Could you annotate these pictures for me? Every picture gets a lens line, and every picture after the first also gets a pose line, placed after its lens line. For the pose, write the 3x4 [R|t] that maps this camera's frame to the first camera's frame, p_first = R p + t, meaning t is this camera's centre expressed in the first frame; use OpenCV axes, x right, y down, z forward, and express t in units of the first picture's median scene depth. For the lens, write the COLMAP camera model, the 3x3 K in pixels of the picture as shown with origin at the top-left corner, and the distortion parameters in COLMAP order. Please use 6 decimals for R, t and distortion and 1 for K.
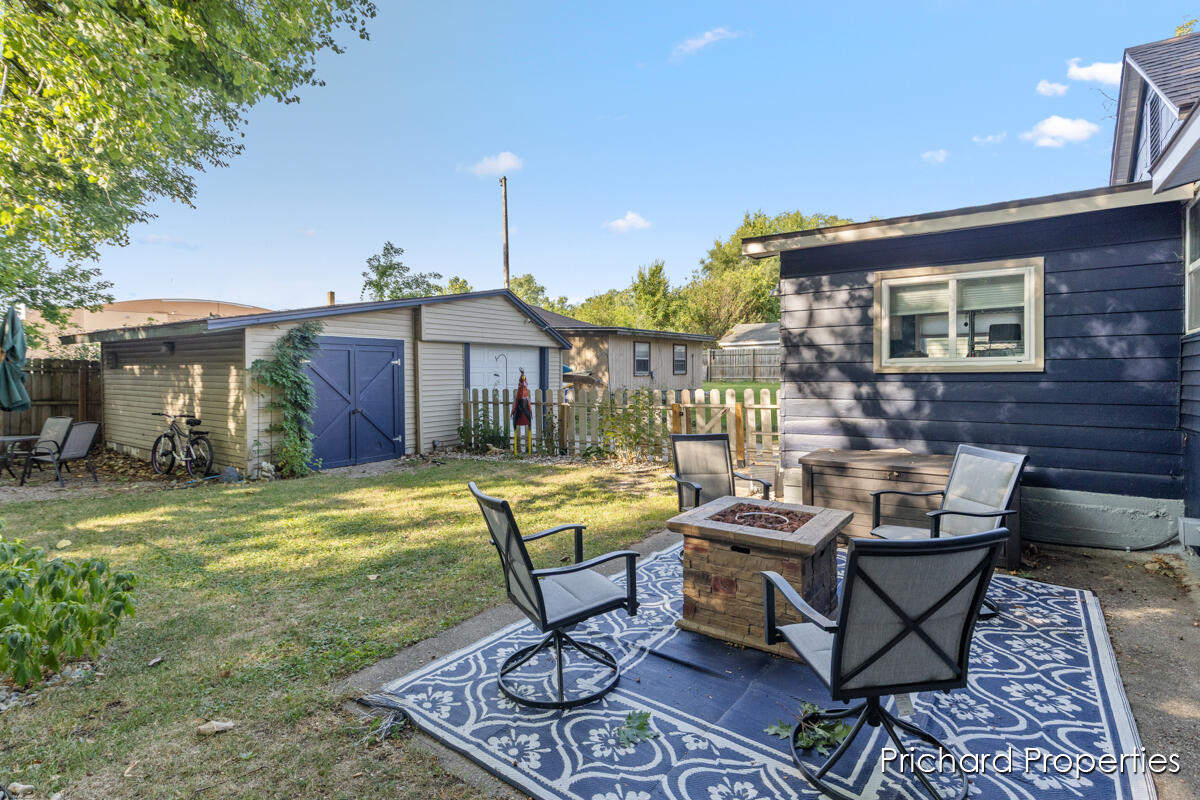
lens RADIAL K [[573.5, 0, 598.5], [0, 573.5, 377.3], [0, 0, 1]] dist [-0.000582, -0.000135]
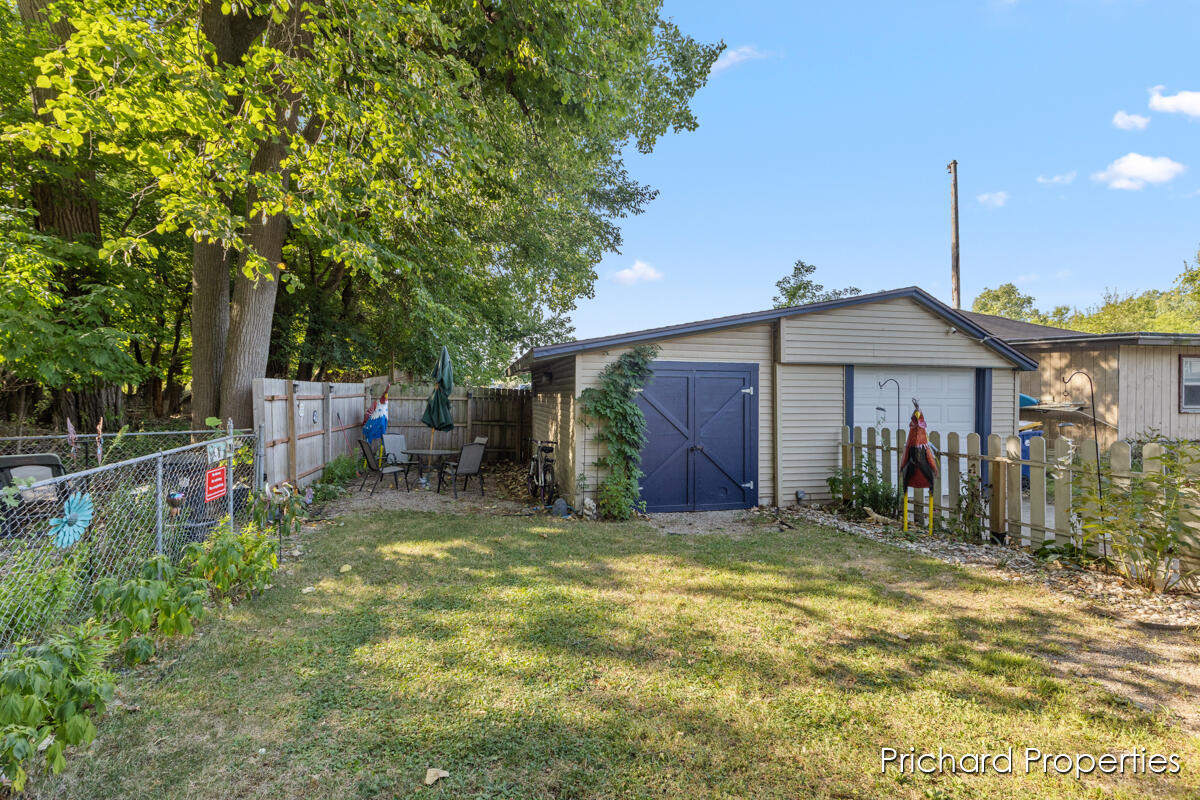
lens RADIAL K [[552.1, 0, 600.0], [0, 552.1, 400.0], [0, 0, 1]] dist [-0.000093, -0.000587]
pose [[0.723879, 0.010074, -0.689853, 0.035633], [-0.016585, 0.999859, -0.002802, -0.007481], [0.689727, 0.013469, 0.723944, 0.279505]]
